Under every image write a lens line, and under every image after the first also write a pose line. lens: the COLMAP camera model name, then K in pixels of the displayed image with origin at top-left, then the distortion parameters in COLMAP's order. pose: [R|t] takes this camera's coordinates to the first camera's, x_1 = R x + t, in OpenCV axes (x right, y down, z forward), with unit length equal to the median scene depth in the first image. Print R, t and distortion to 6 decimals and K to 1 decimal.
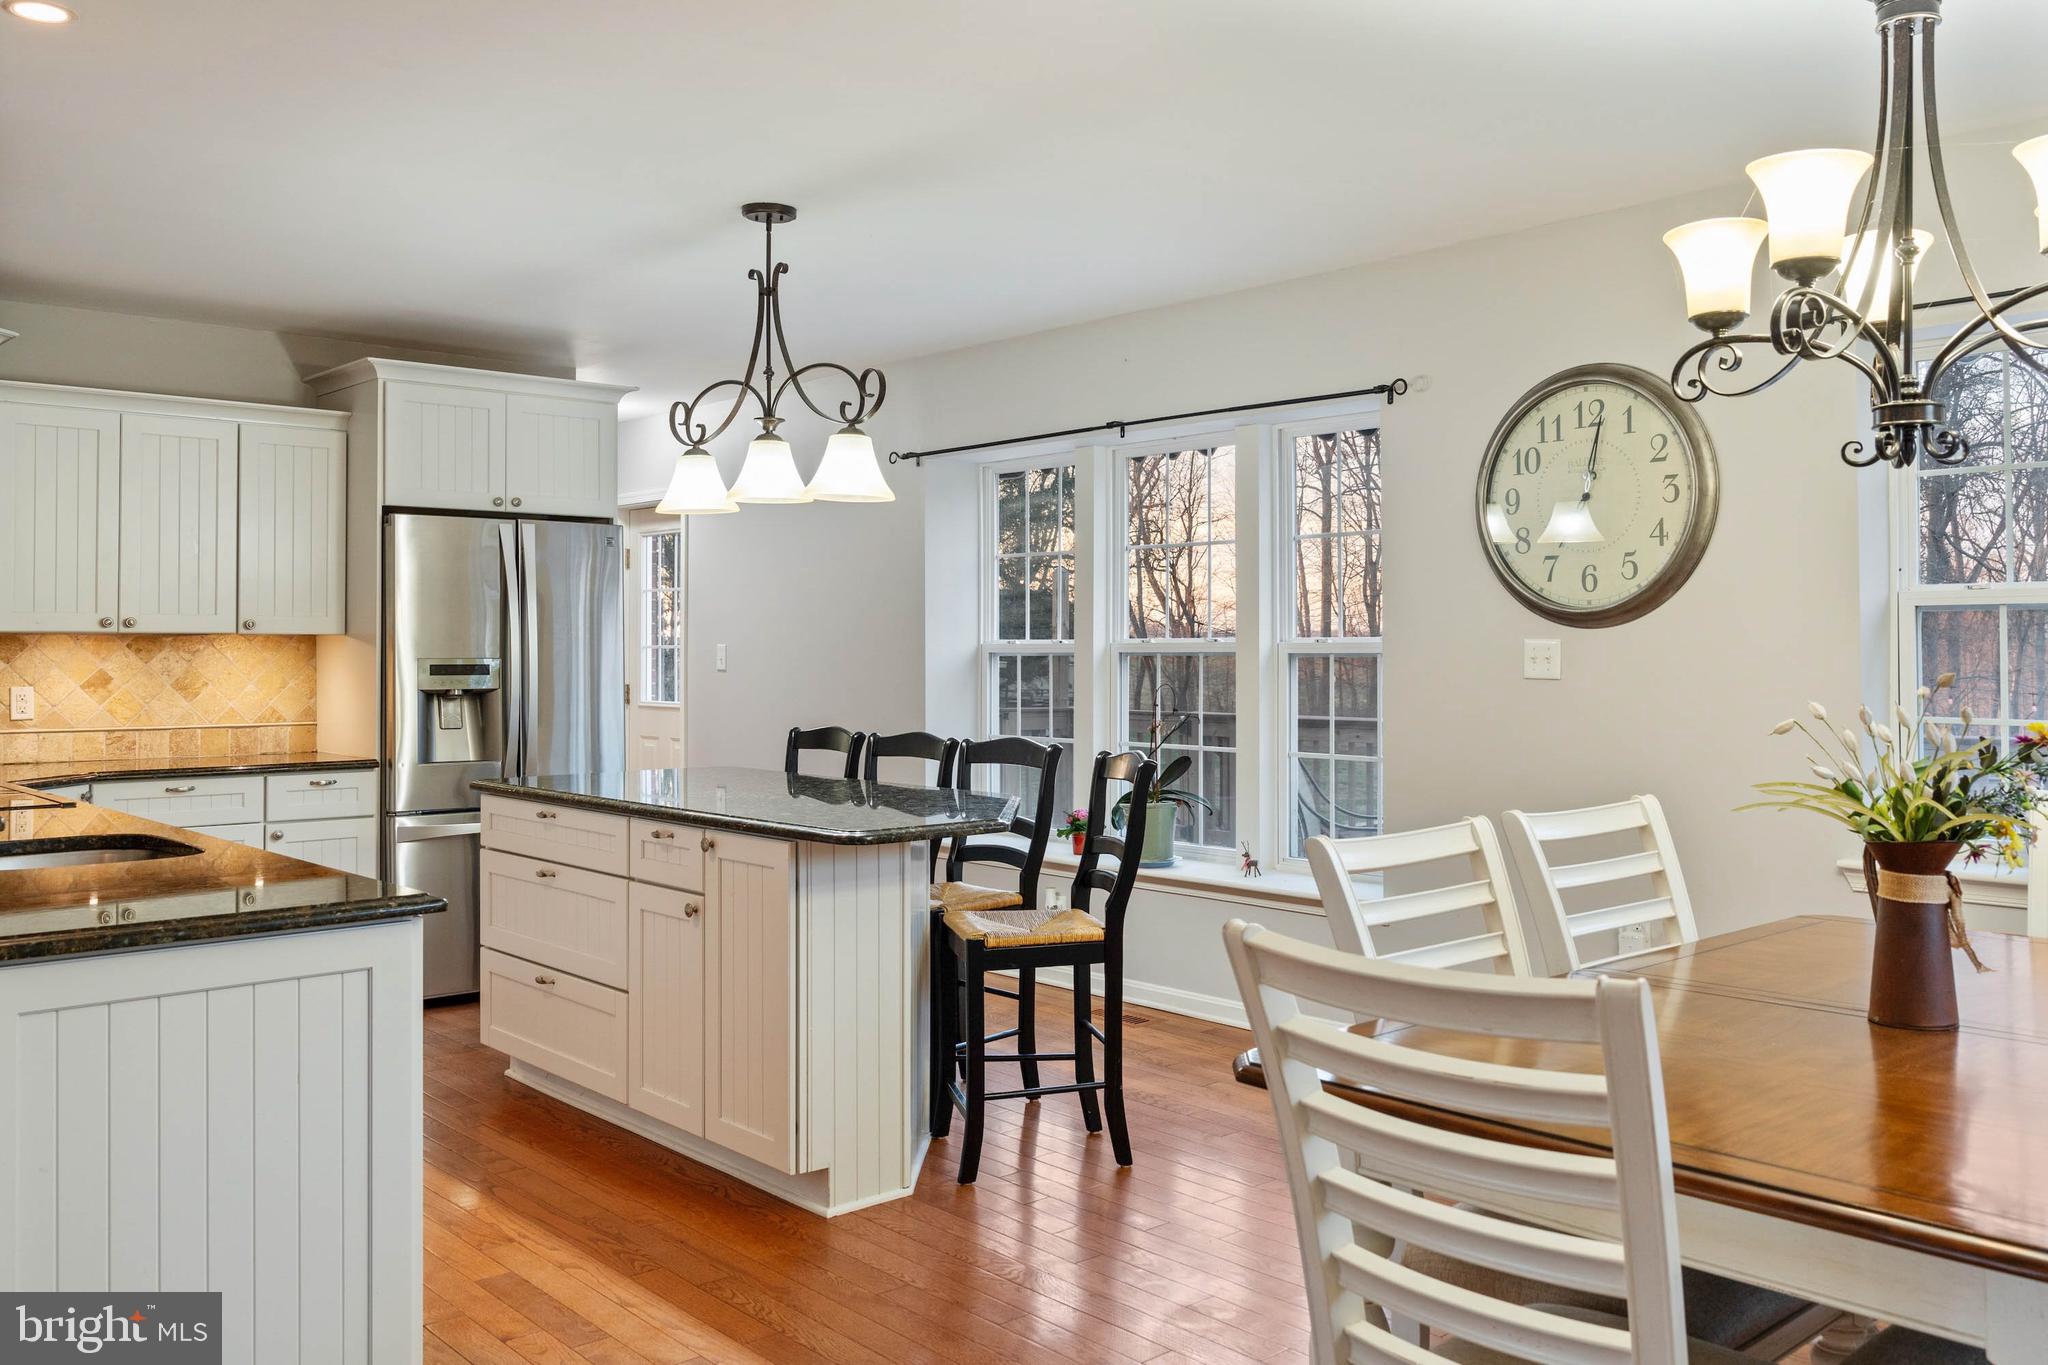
lens RADIAL K [[1647.3, 0, 1029.3], [0, 1647.3, 678.5], [0, 0, 1]] dist [0.069854, 0.020382]
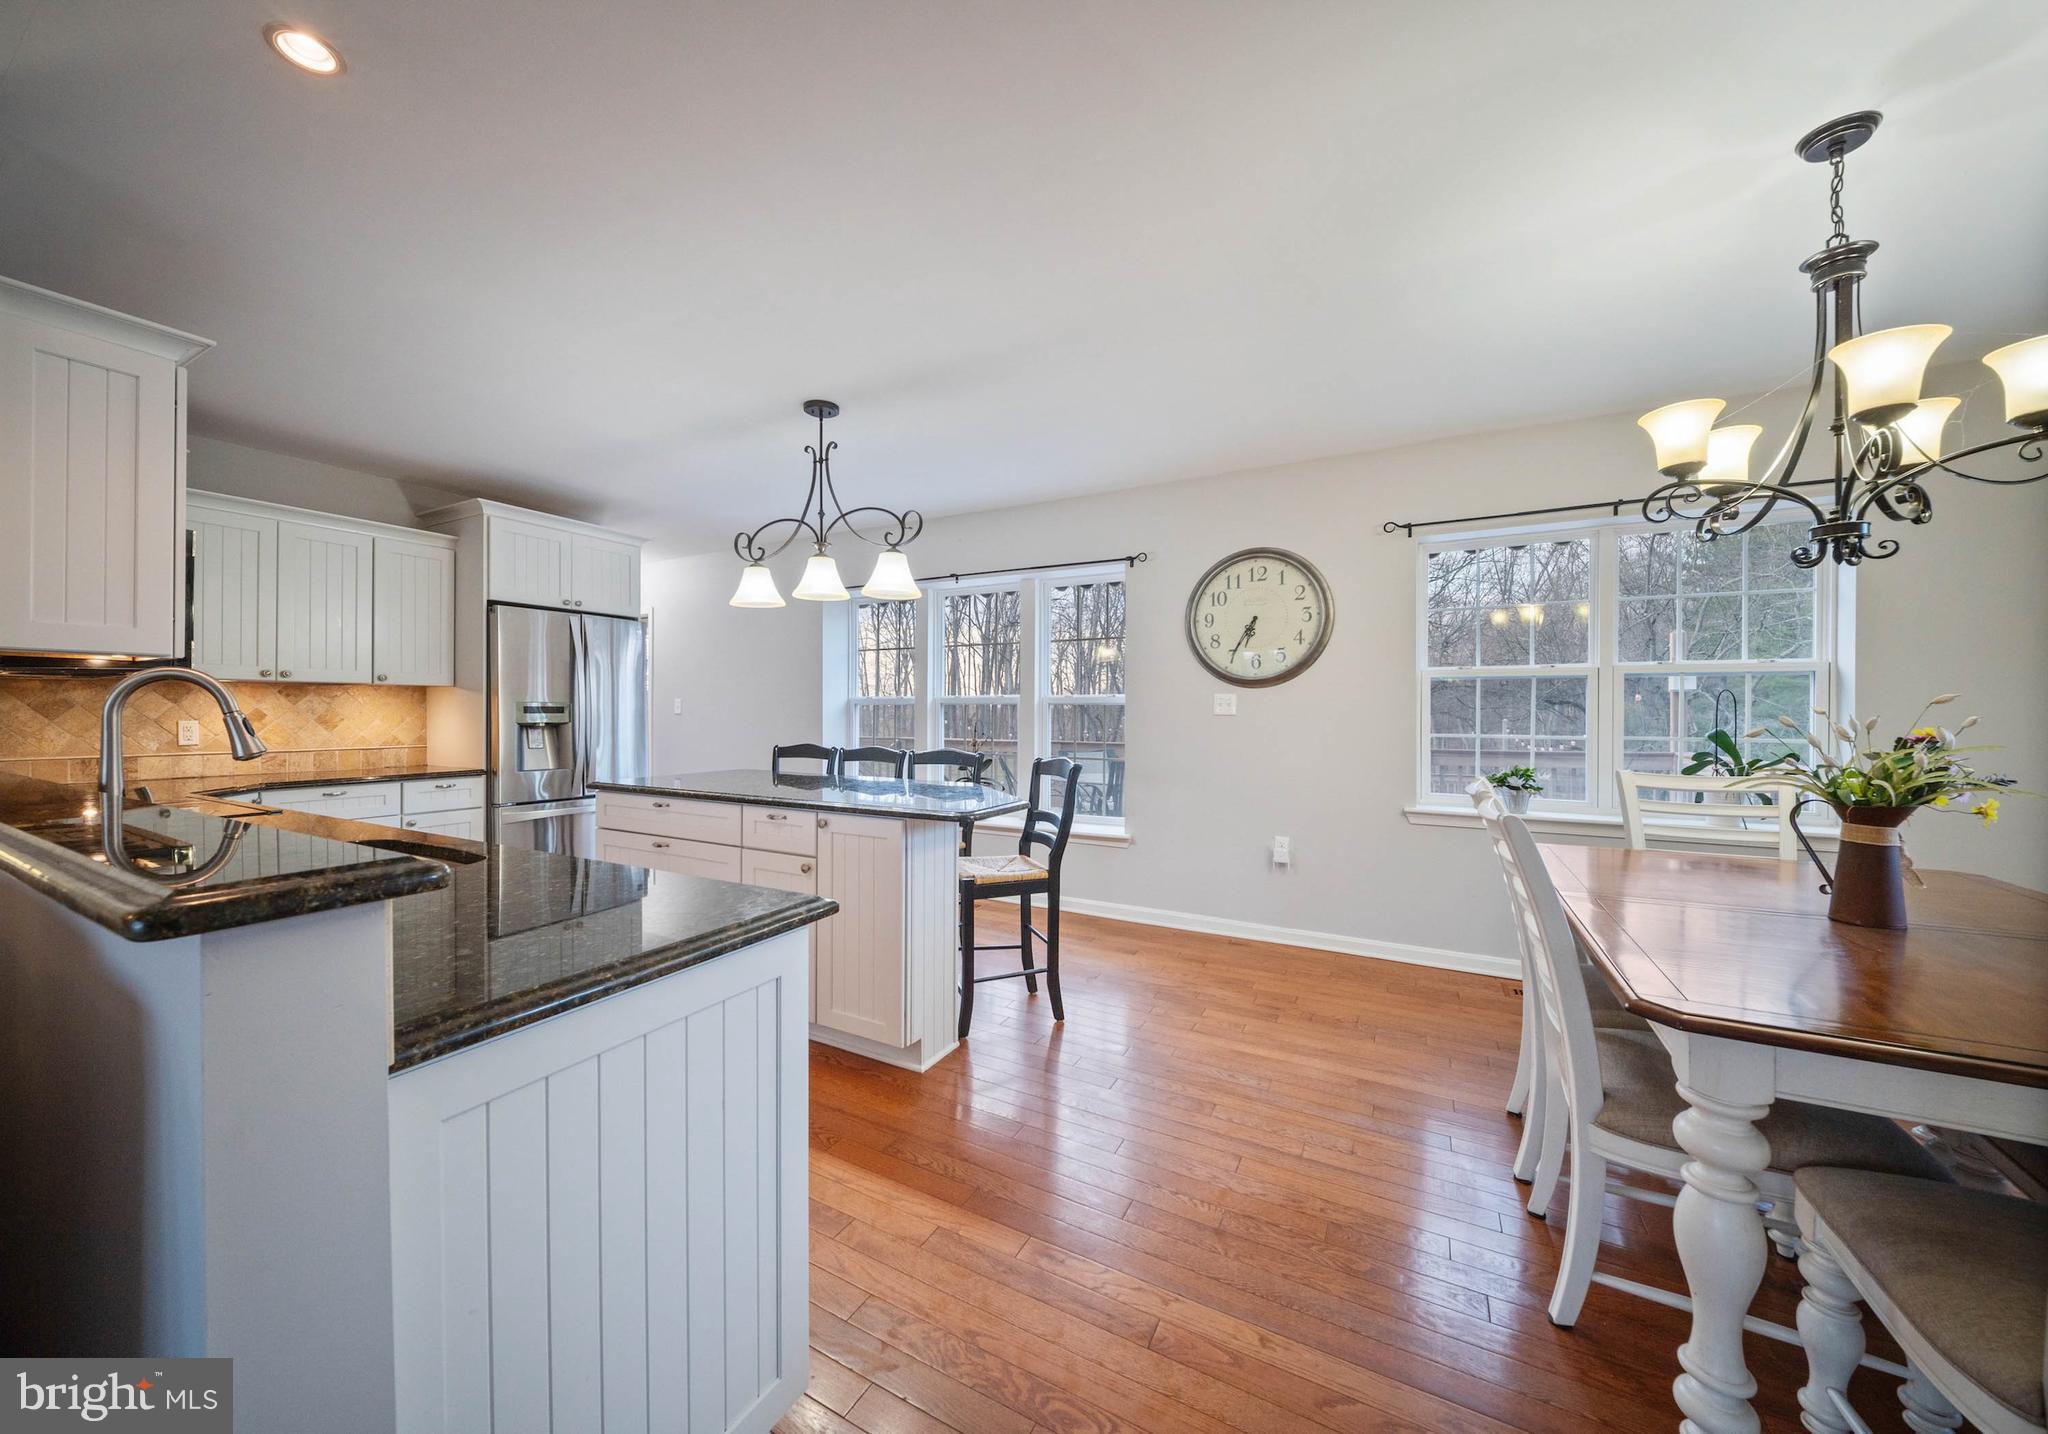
lens RADIAL K [[724.5, 0, 972.9], [0, 724.5, 716.0], [0, 0, 1]] dist [0.023154, -0.000203]
pose [[0.954302, 0.000078, 0.298844, -0.194945], [0.000546, 0.999998, -0.002006, 0.002587], [-0.298844, 0.002078, 0.954300, 0.278599]]
